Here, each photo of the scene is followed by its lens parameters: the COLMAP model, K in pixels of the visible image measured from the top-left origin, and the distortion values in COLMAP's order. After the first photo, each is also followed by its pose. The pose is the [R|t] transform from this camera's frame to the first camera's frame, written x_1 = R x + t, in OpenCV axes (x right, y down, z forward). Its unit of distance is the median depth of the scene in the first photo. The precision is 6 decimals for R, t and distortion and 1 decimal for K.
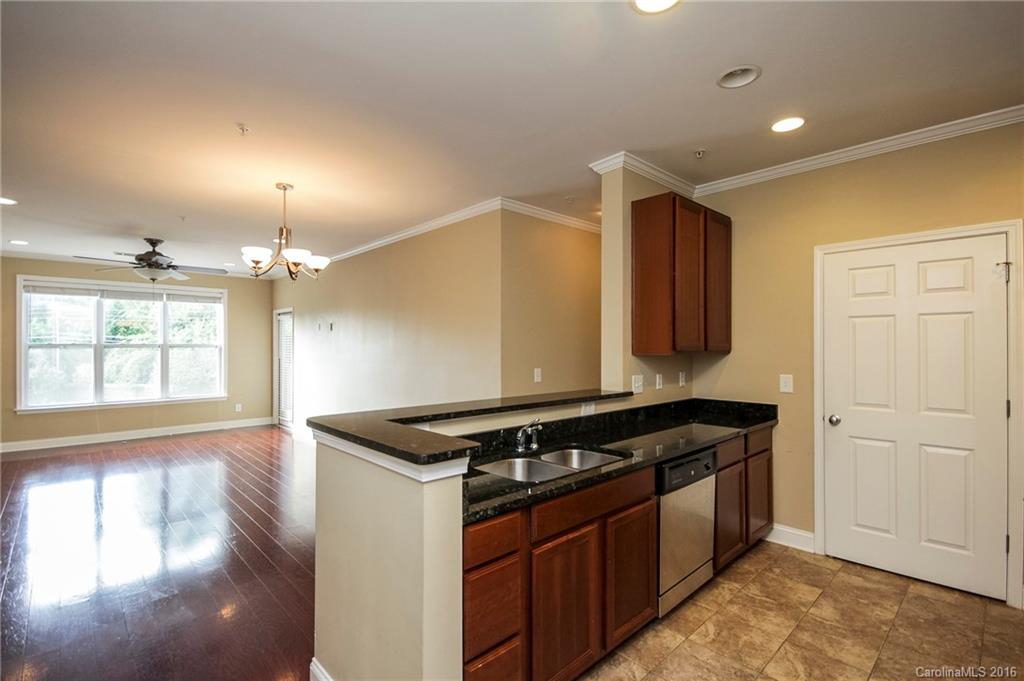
lens RADIAL K [[465.0, 0, 512.7], [0, 465.0, 341.6], [0, 0, 1]] dist [0.007784, -0.007925]
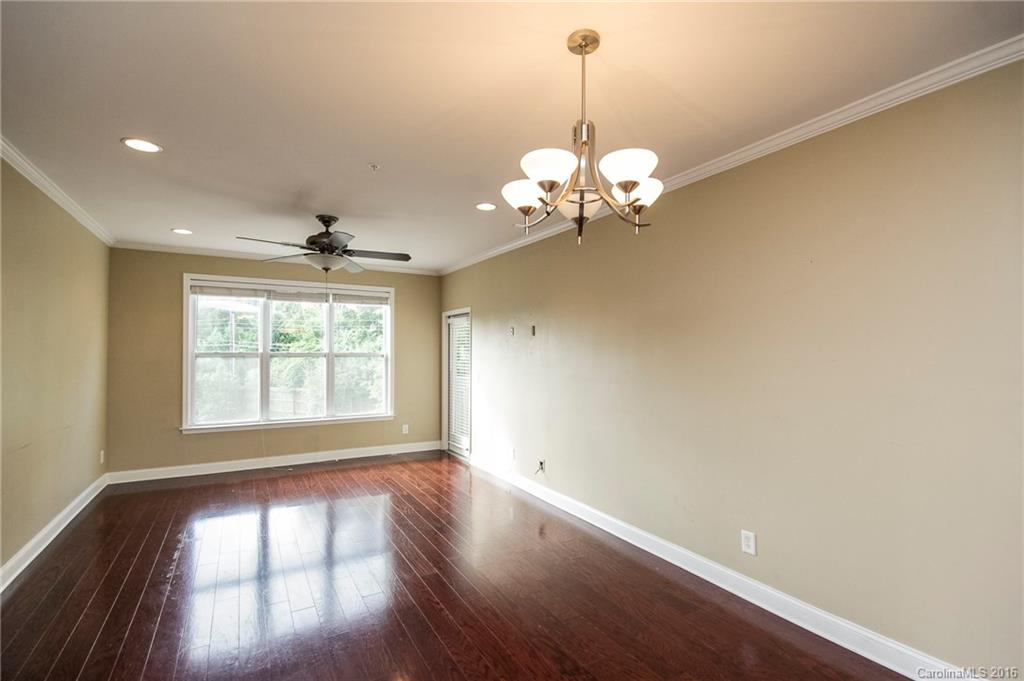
lens RADIAL K [[465.0, 0, 509.4], [0, 465.0, 343.4], [0, 0, 1]] dist [0.007784, -0.007925]
pose [[0.970823, -0.002687, -0.239783, -0.234587], [-0.000052, 0.999935, -0.011413, -0.002711], [0.239798, 0.011092, 0.970760, 0.262655]]
